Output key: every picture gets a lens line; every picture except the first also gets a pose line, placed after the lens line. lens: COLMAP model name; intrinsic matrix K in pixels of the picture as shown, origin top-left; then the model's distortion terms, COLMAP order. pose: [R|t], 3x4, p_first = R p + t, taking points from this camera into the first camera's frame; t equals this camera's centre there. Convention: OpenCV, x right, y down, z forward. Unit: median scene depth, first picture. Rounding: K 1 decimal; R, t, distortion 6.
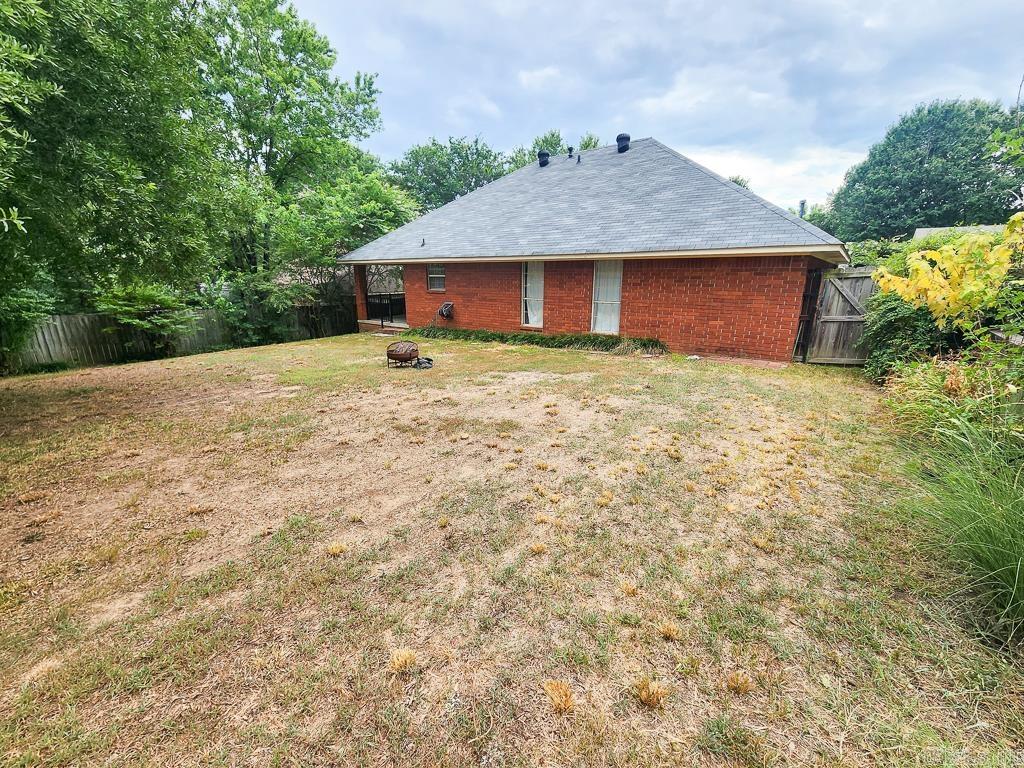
lens RADIAL K [[421.6, 0, 510.4], [0, 421.6, 388.5], [0, 0, 1]] dist [-0.000930, 0.000502]
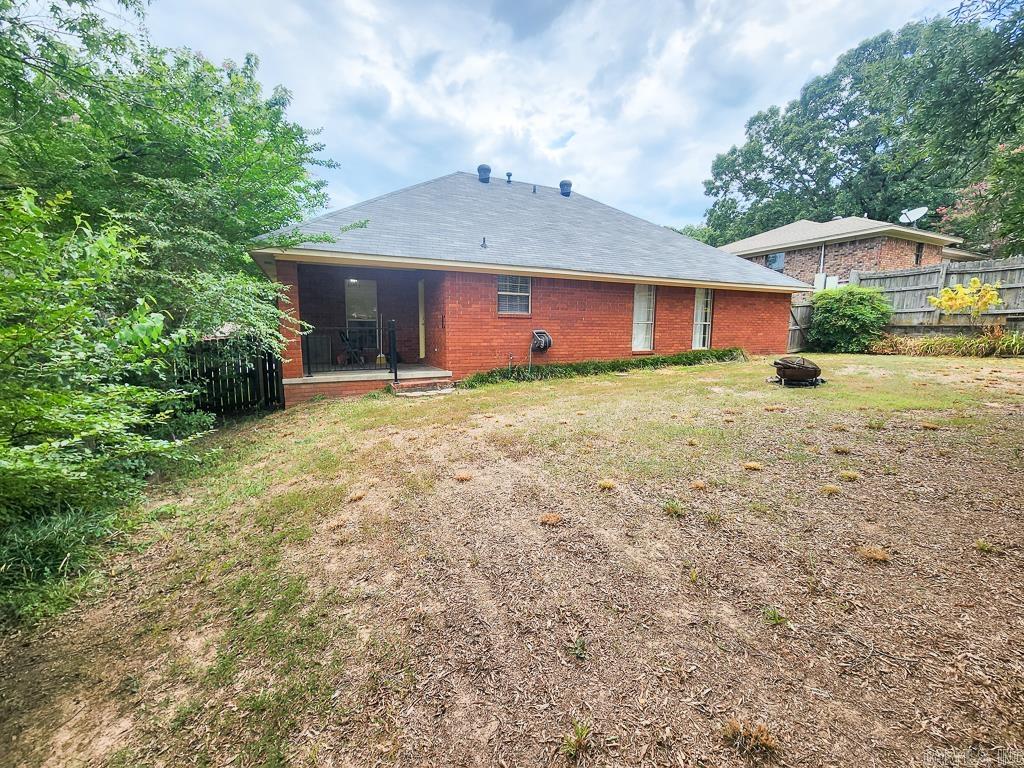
lens RADIAL K [[421.6, 0, 509.7], [0, 421.6, 379.1], [0, 0, 1]] dist [-0.000930, 0.000502]
pose [[0.444750, -0.109846, 0.888893, -0.857296], [0.226573, 0.973969, 0.006995, -0.143887], [-0.866523, 0.198288, 0.458061, 0.757036]]
